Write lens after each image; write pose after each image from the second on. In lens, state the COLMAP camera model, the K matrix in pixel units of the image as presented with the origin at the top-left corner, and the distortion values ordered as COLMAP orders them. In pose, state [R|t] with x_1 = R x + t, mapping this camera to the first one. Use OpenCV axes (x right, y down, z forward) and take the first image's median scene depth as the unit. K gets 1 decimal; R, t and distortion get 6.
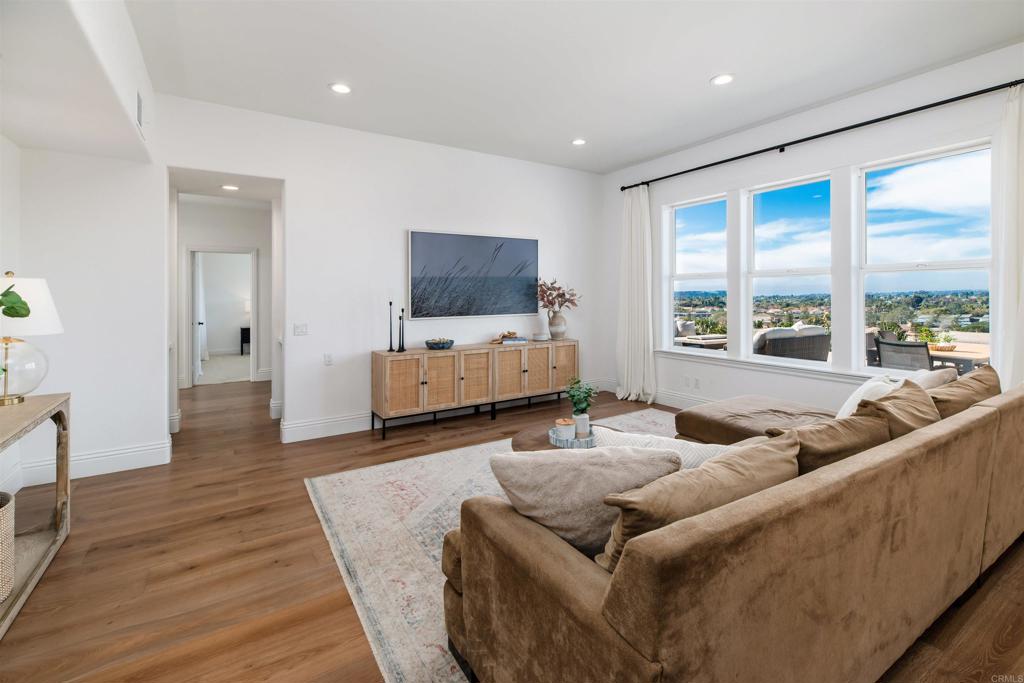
lens RADIAL K [[452.4, 0, 516.1], [0, 452.4, 291.5], [0, 0, 1]] dist [-0.000067, 0.000122]
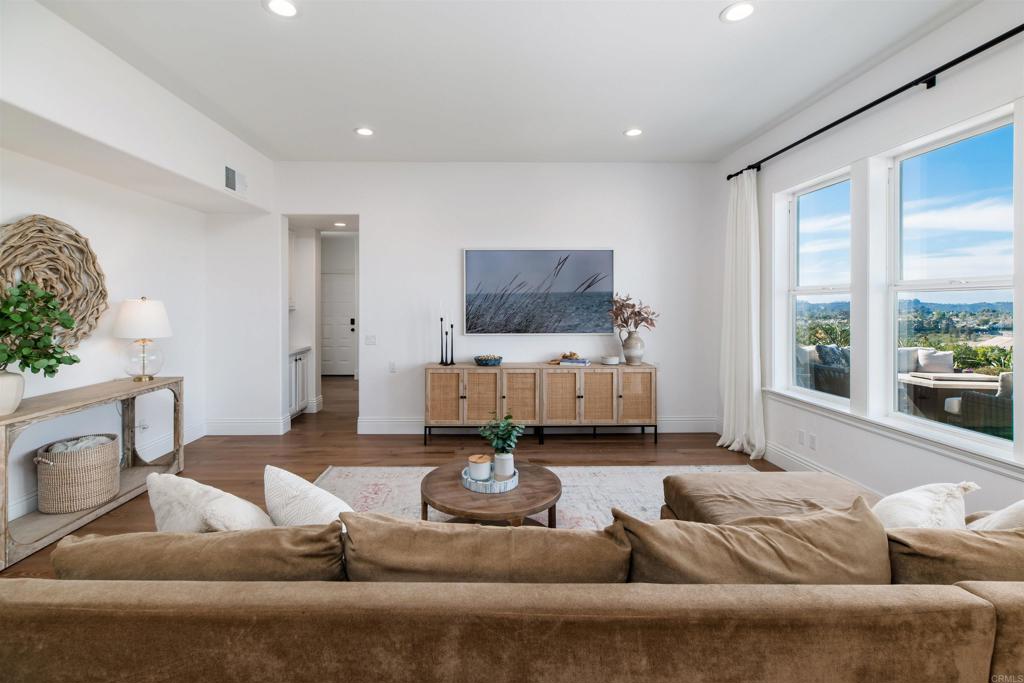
lens RADIAL K [[450.5, 0, 510.7], [0, 450.5, 304.1], [0, 0, 1]] dist [0.000678, 0.000196]
pose [[0.848552, 0.006716, -0.529070, 0.387888], [-0.002648, 0.999961, 0.008446, -0.017466], [0.529106, -0.005766, 0.848536, 0.166618]]
